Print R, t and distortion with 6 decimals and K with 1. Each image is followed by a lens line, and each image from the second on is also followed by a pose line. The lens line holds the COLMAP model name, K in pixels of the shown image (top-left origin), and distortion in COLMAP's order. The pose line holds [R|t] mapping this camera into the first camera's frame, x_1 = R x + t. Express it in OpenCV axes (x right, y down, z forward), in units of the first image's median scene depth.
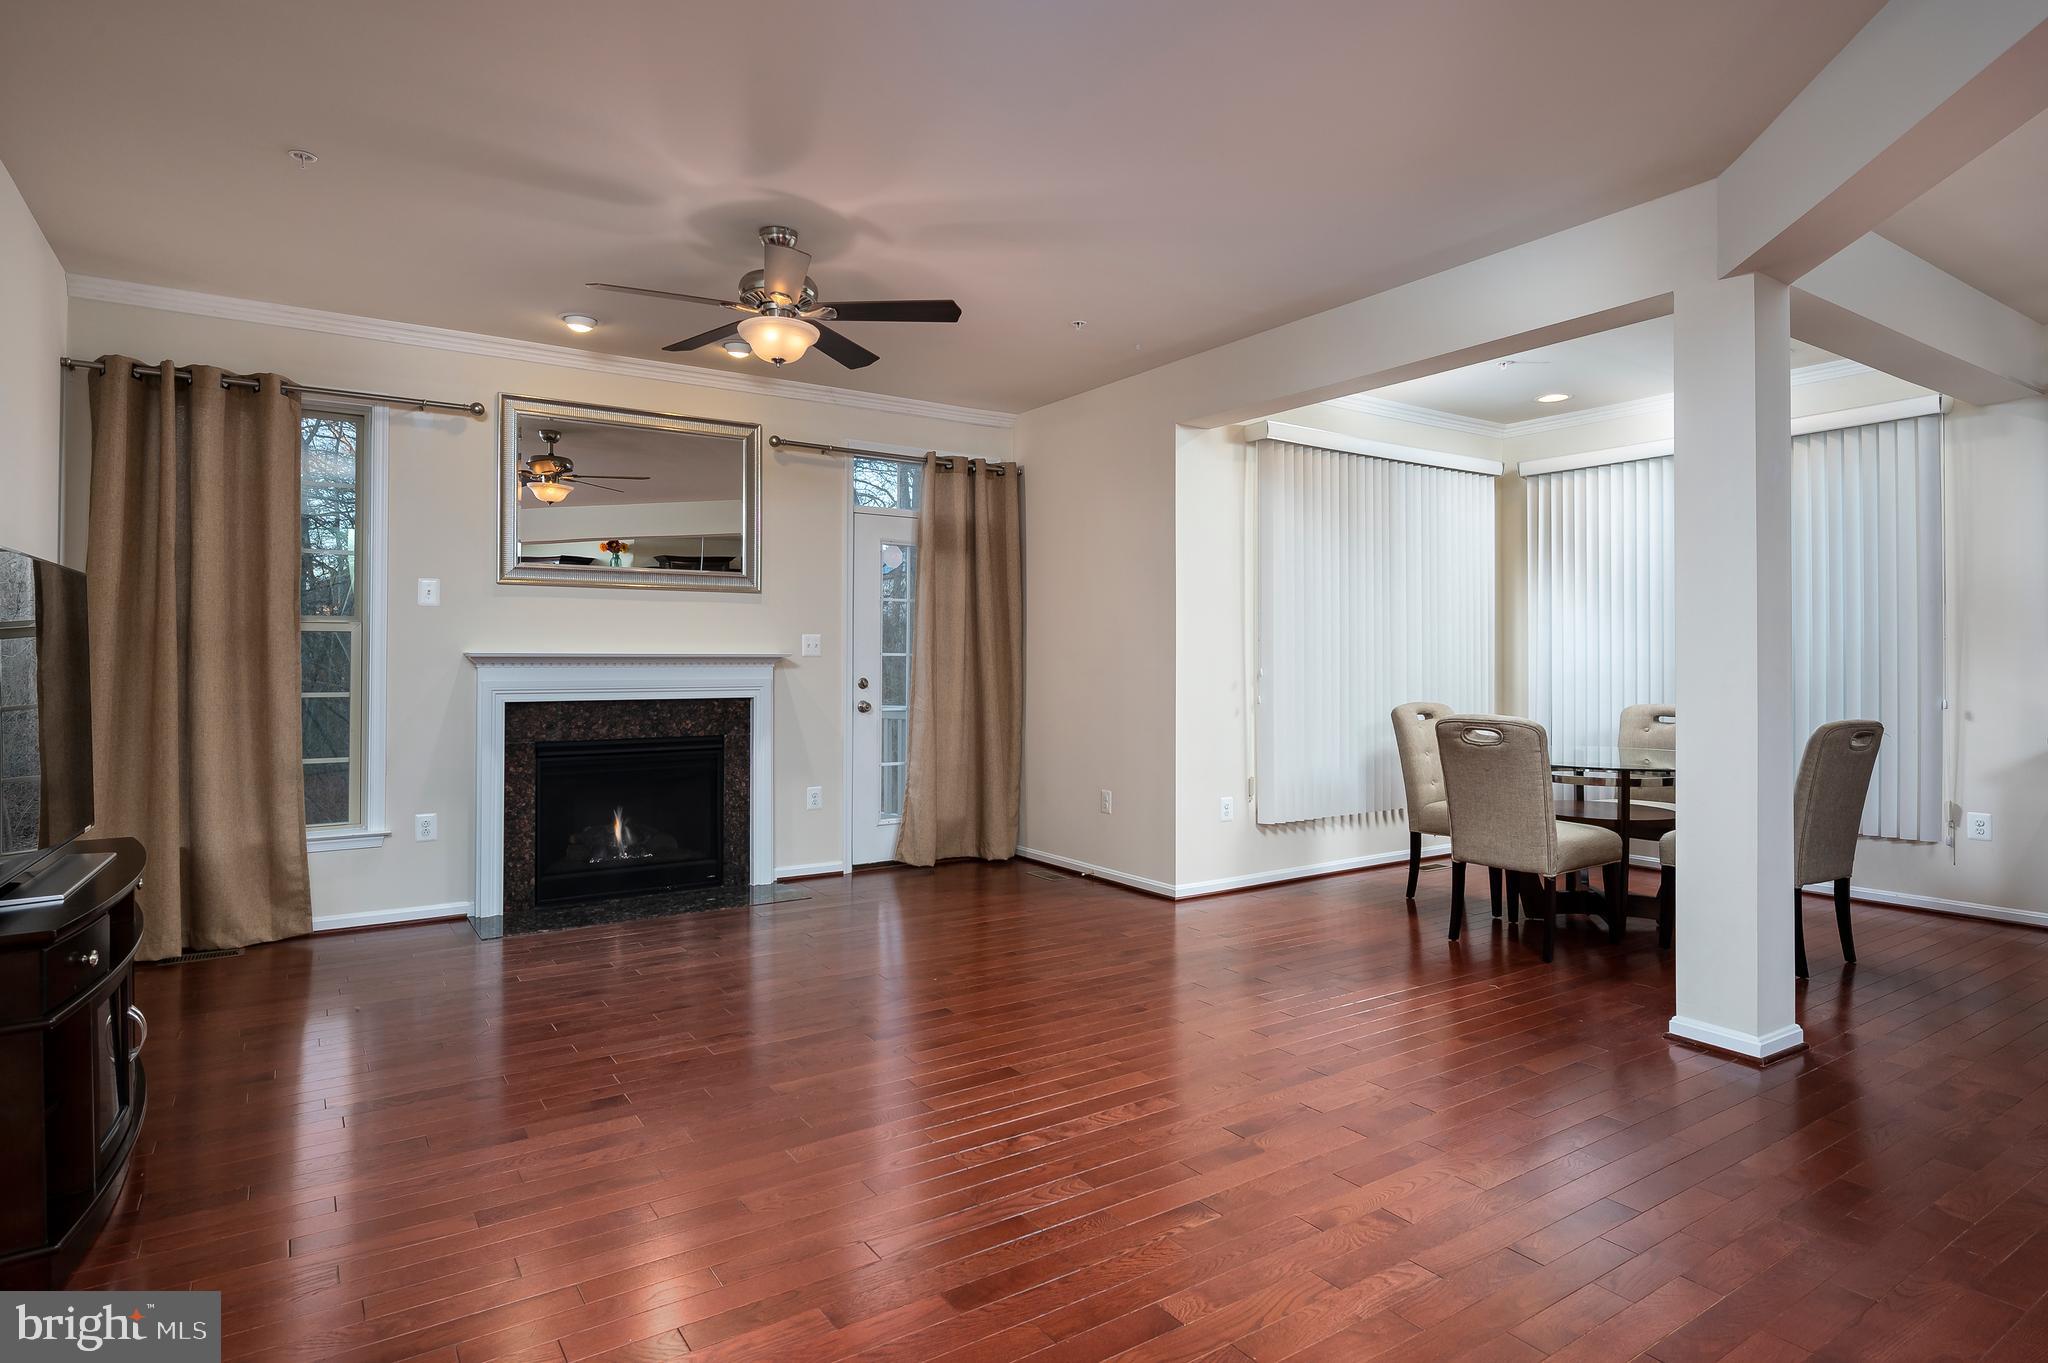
lens RADIAL K [[1094.1, 0, 1000.7], [0, 1094.1, 655.4], [0, 0, 1]] dist [-0.005890, -0.000834]
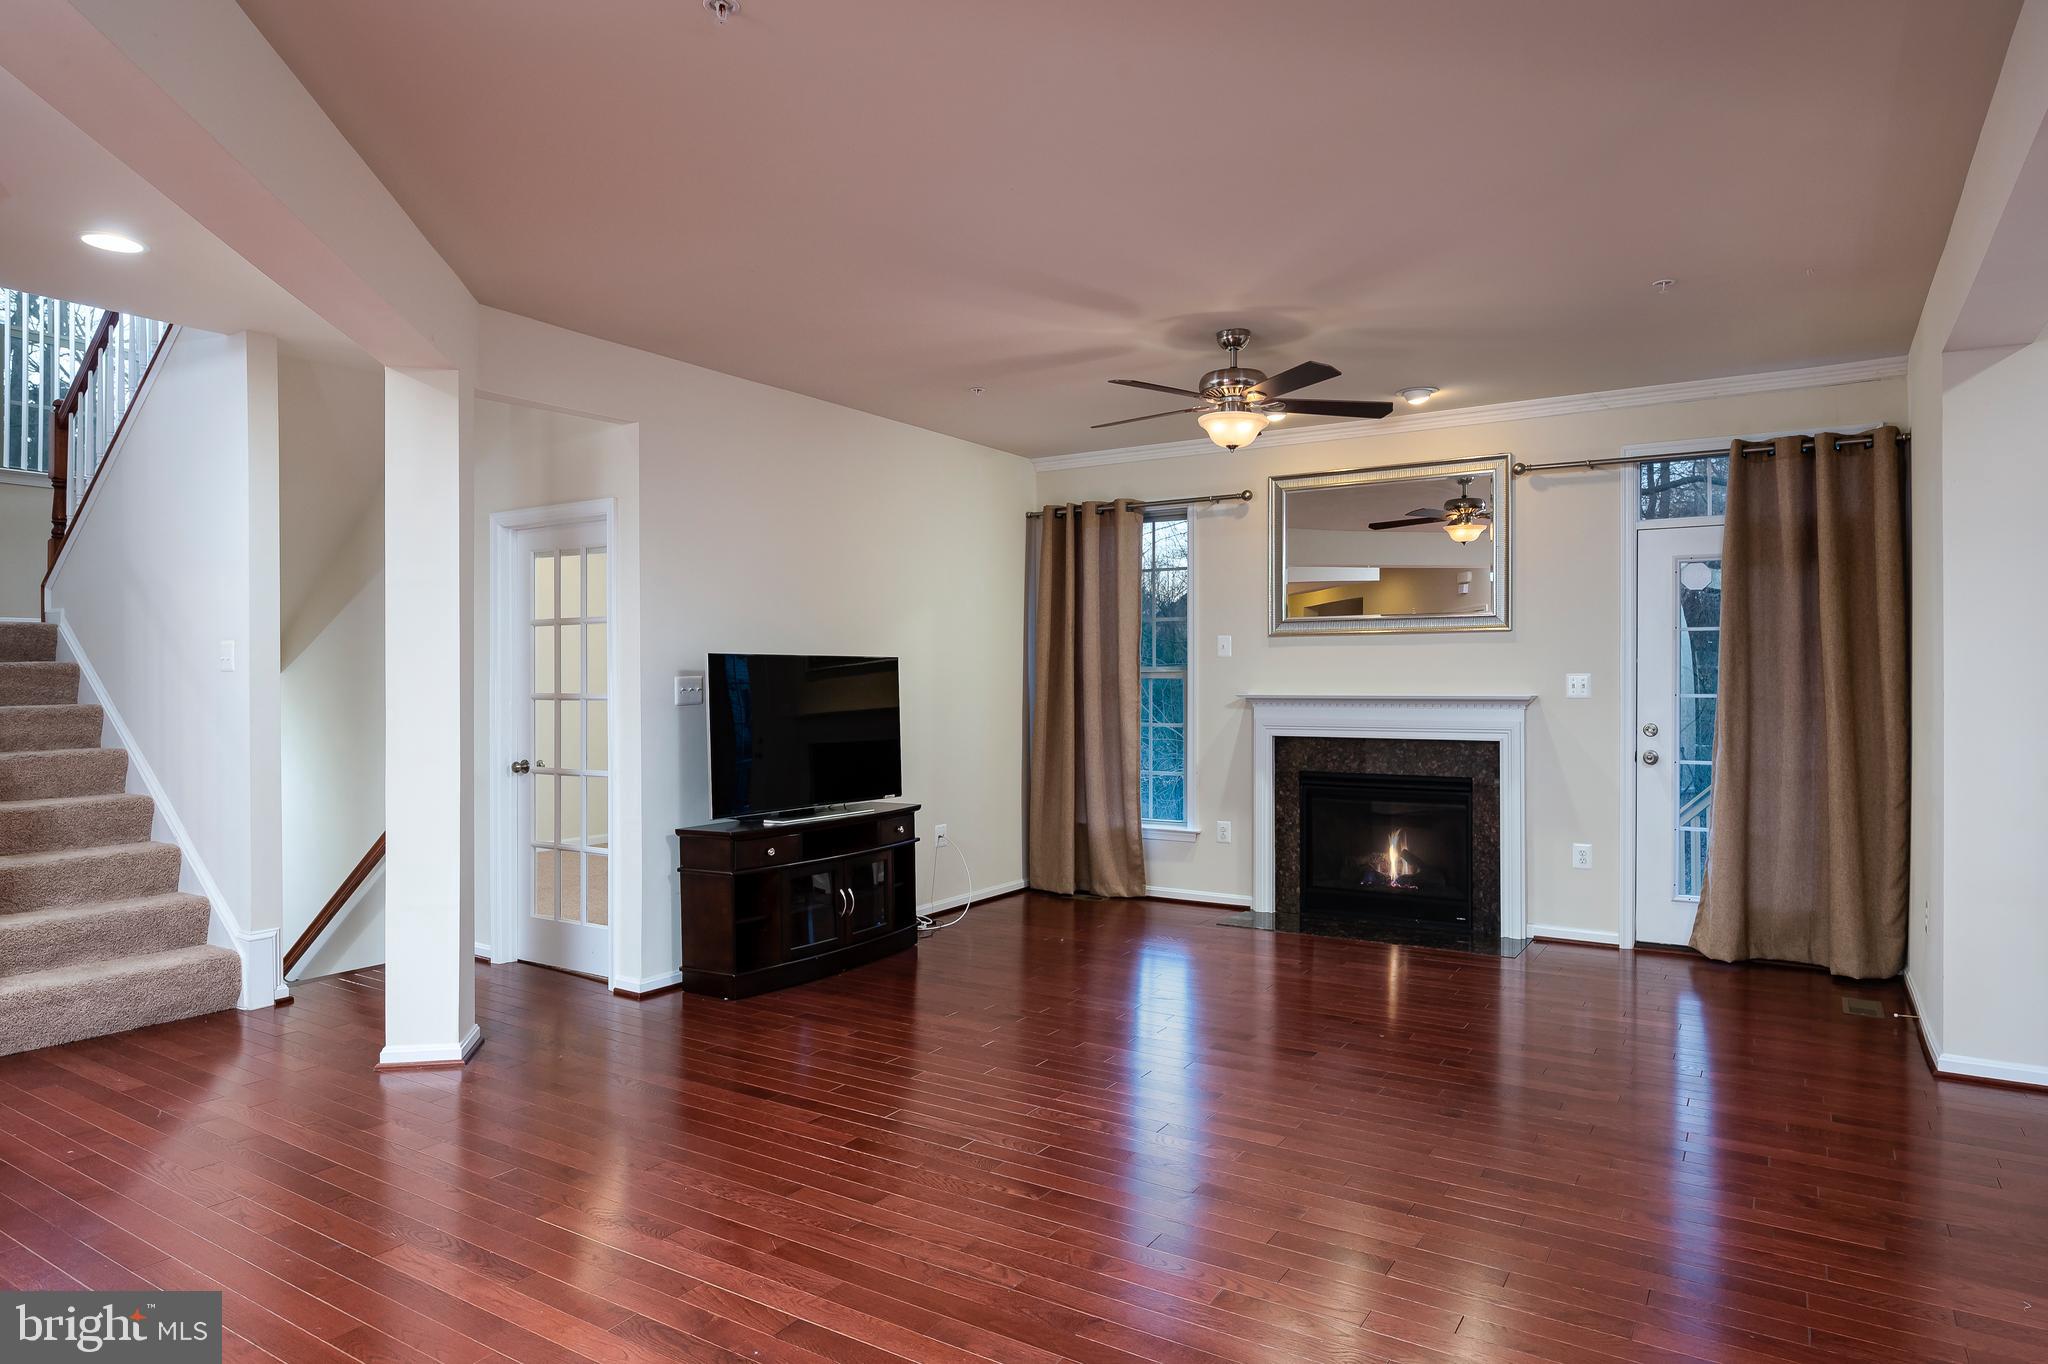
lens RADIAL K [[1205.6, 0, 1019.4], [0, 1205.6, 684.3], [0, 0, 1]] dist [-0.035879, -0.002091]
pose [[0.401819, 0.002439, -0.915716, 0.609133], [0.006151, 0.999967, 0.005363, -0.020958], [0.915699, -0.007787, 0.401790, 0.209365]]
